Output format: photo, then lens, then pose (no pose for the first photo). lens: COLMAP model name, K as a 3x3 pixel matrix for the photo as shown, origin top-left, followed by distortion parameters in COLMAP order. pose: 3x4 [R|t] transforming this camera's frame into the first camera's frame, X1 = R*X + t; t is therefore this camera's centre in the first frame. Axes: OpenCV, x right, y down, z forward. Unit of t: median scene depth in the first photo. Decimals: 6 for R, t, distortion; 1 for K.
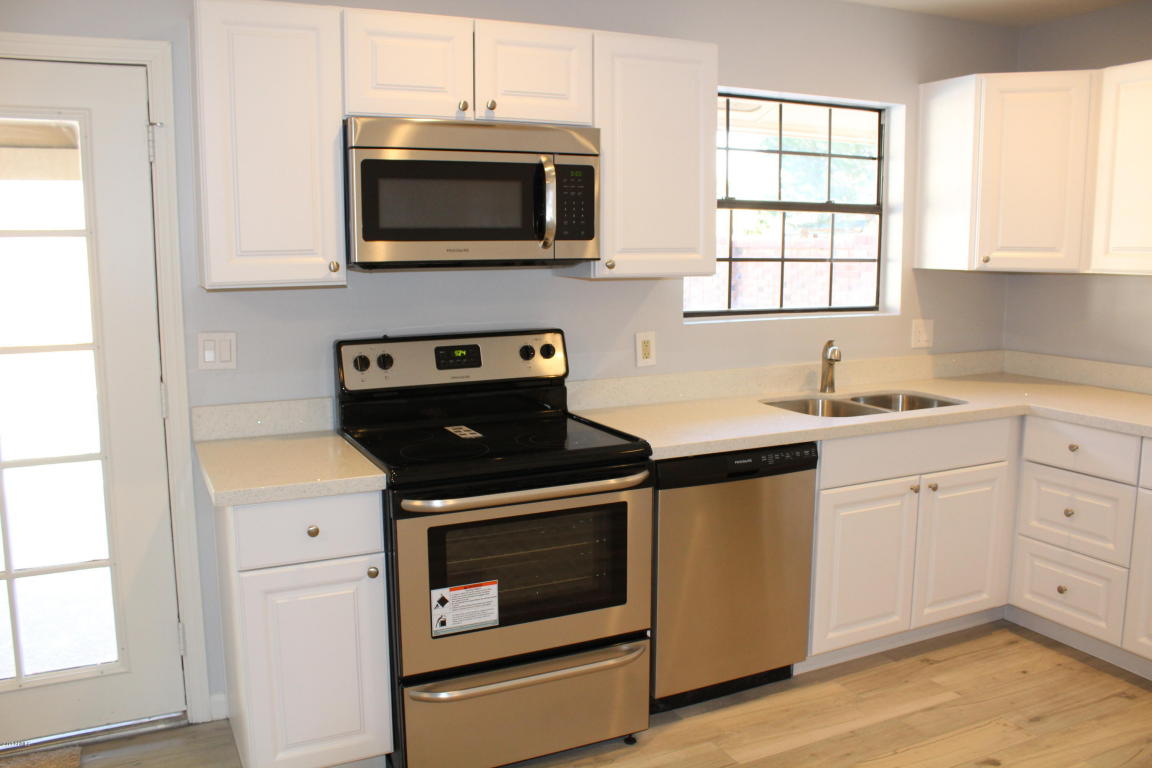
lens RADIAL K [[953.0, 0, 564.9], [0, 953.0, 382.3], [0, 0, 1]] dist [-0.169609, 0.156255]
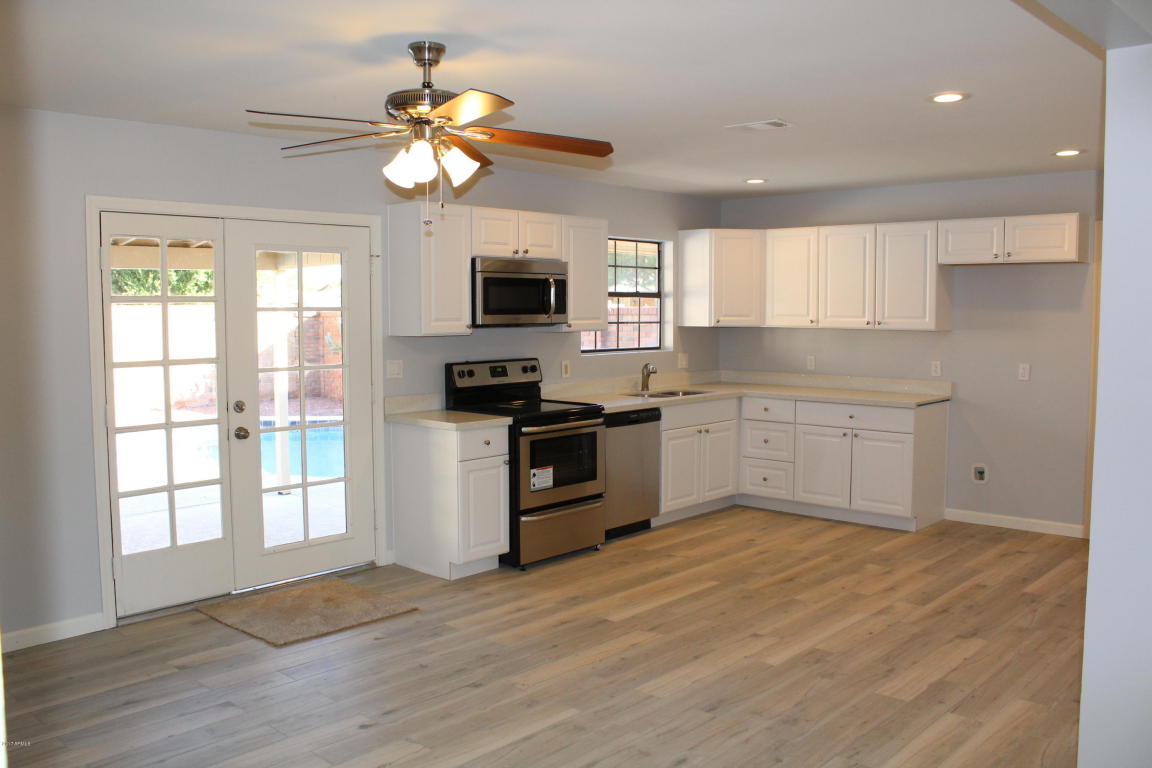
lens RADIAL K [[958.8, 0, 567.7], [0, 958.8, 384.7], [0, 0, 1]] dist [-0.171244, 0.156613]
pose [[0.931371, -0.027647, 0.363021, -0.729577], [0.051951, 0.997001, -0.057356, 0.128381], [-0.360346, 0.072279, 0.930014, -0.962263]]
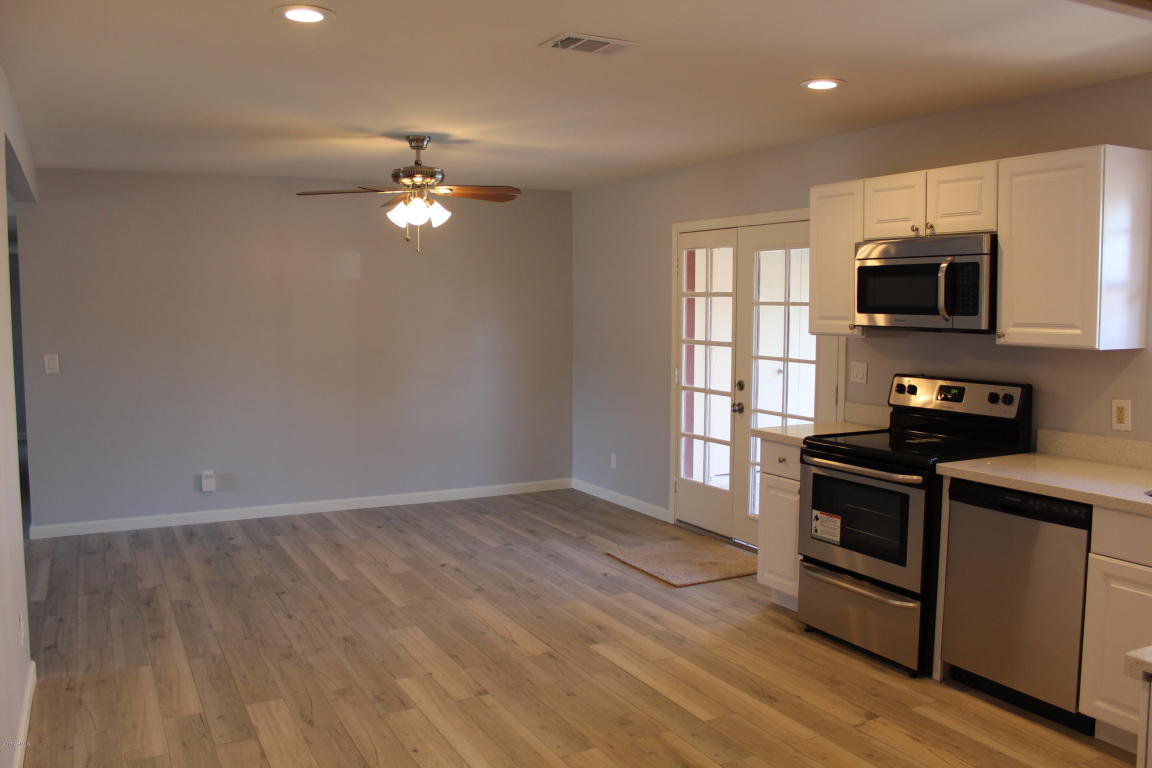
lens RADIAL K [[958.8, 0, 567.7], [0, 958.8, 384.7], [0, 0, 1]] dist [-0.171244, 0.156613]
pose [[0.037850, 0.089385, -0.995278, 1.319620], [-0.145991, 0.985799, 0.082982, -0.075071], [0.988562, 0.142161, 0.050362, 0.351090]]
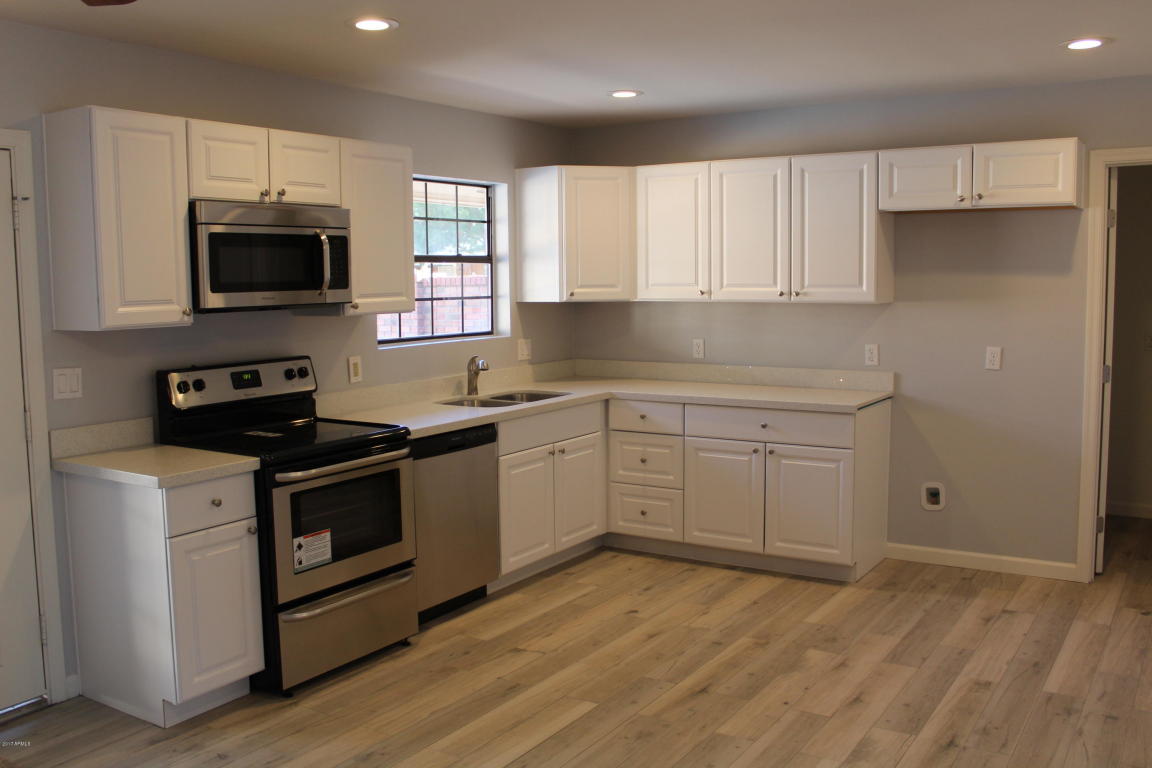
lens RADIAL K [[1030.7, 0, 567.7], [0, 1030.7, 381.4], [0, 0, 1]] dist [-0.096721, 0.017118]
pose [[0.855820, -0.060576, 0.513714, -0.464362], [0.084718, 0.996124, -0.023676, 0.047759], [-0.510289, 0.063783, 0.857635, -0.439444]]
